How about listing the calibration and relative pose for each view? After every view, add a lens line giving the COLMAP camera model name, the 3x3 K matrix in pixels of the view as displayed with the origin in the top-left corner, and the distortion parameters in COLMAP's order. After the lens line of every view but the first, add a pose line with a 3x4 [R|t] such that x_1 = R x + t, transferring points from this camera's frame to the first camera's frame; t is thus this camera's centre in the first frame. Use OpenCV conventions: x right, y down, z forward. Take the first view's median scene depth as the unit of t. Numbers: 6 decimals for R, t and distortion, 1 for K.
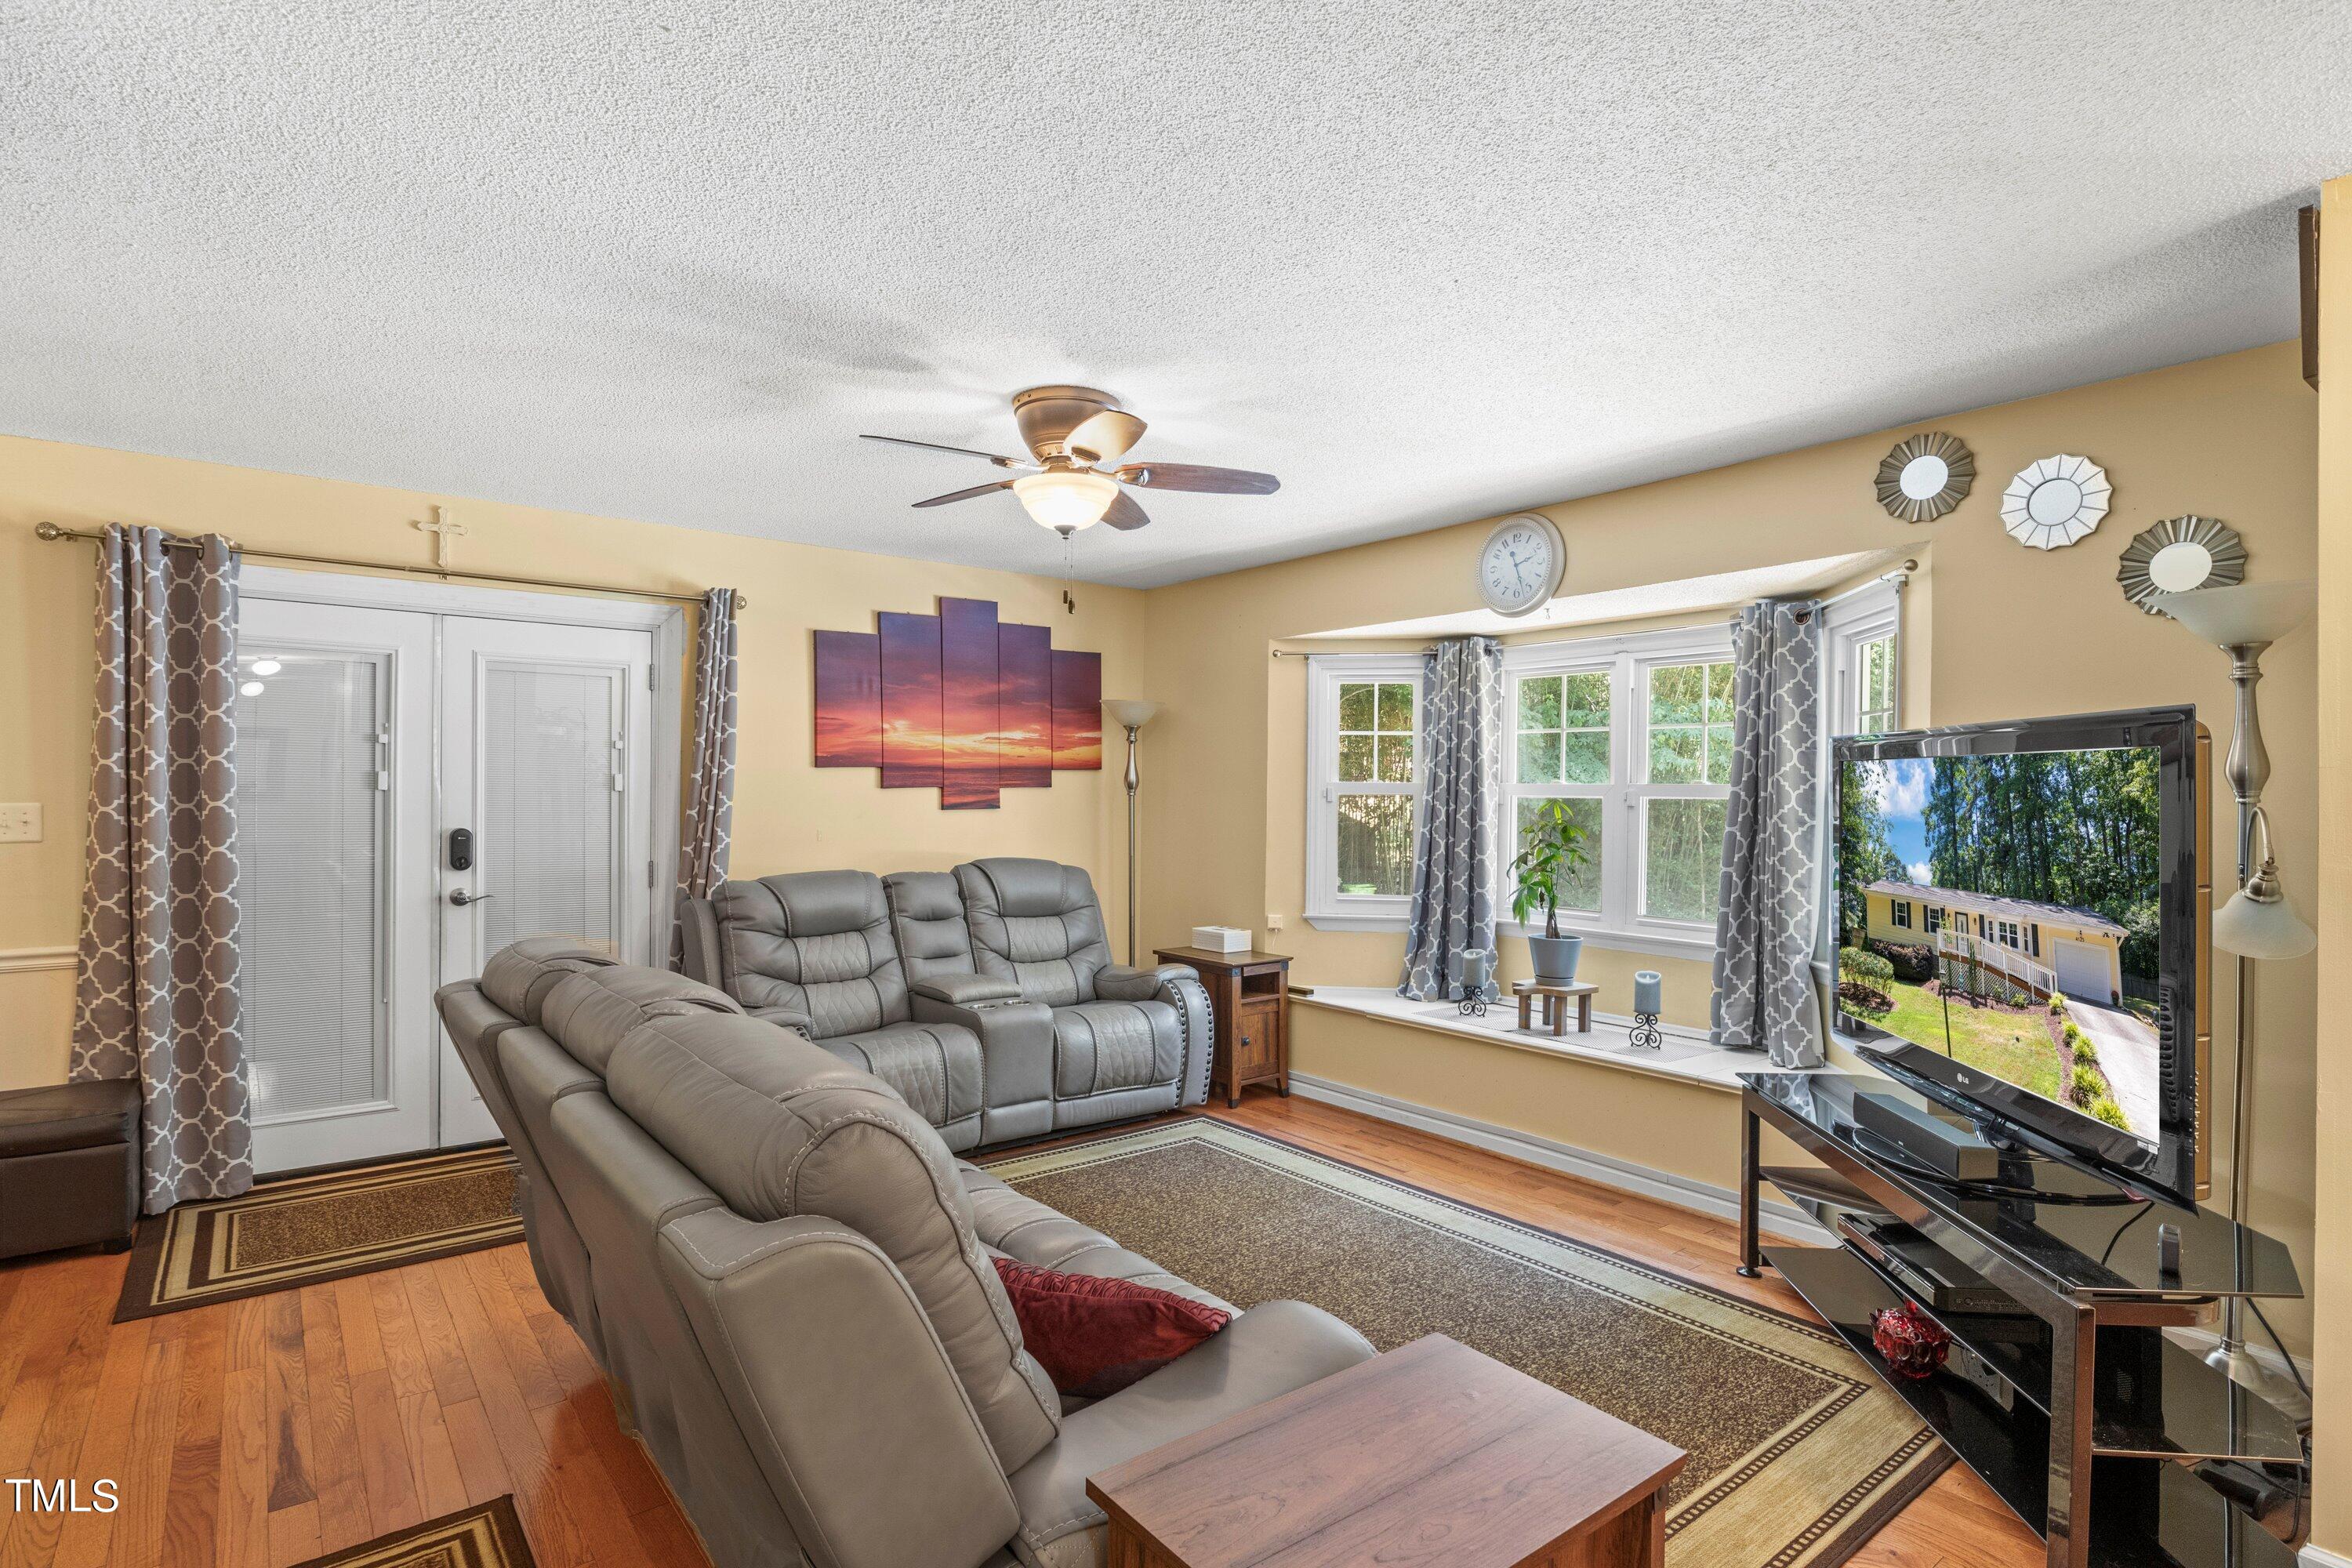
lens RADIAL K [[1176.7, 0, 1174.8], [0, 1176.7, 788.3], [0, 0, 1]] dist [-0.006969, 0.000333]
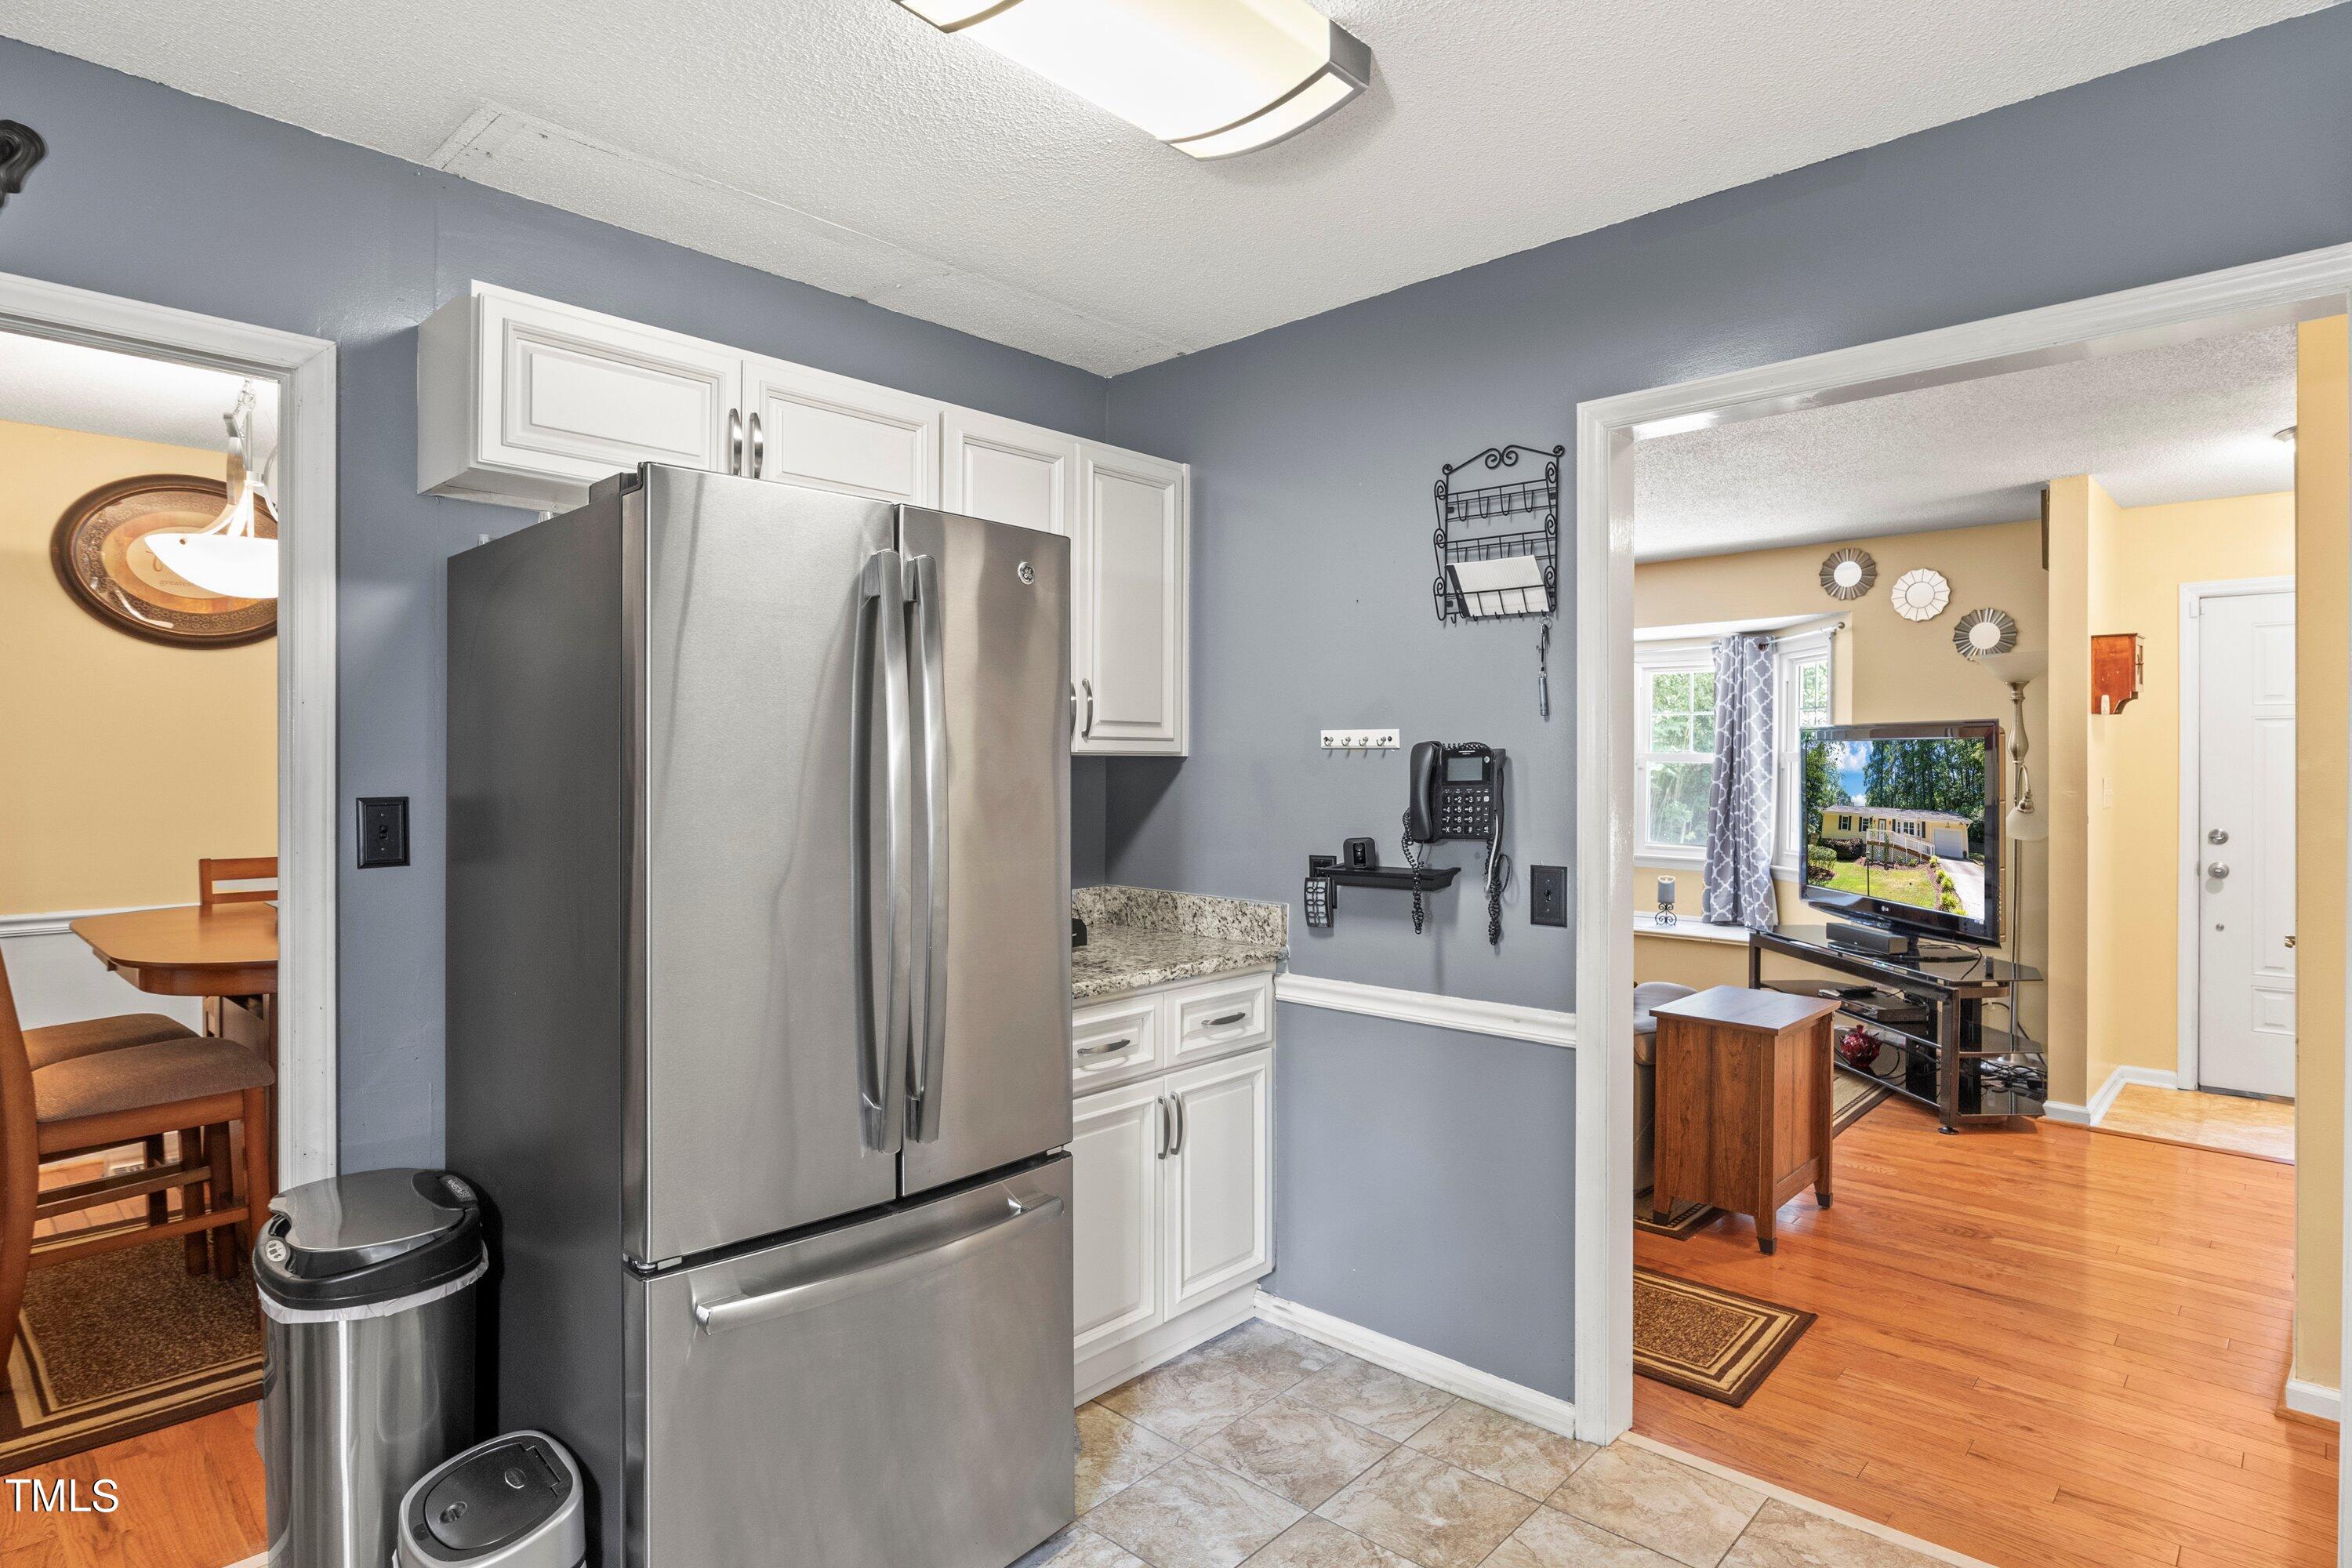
lens RADIAL K [[1196.0, 0, 1201.5], [0, 1196.0, 745.0], [0, 0, 1]] dist [-0.005509, -0.001014]
pose [[0.989279, 0.006165, 0.145910, -0.639780], [-0.004816, 0.999942, -0.009595, 0.006679], [-0.145961, 0.008789, 0.989251, -0.682012]]
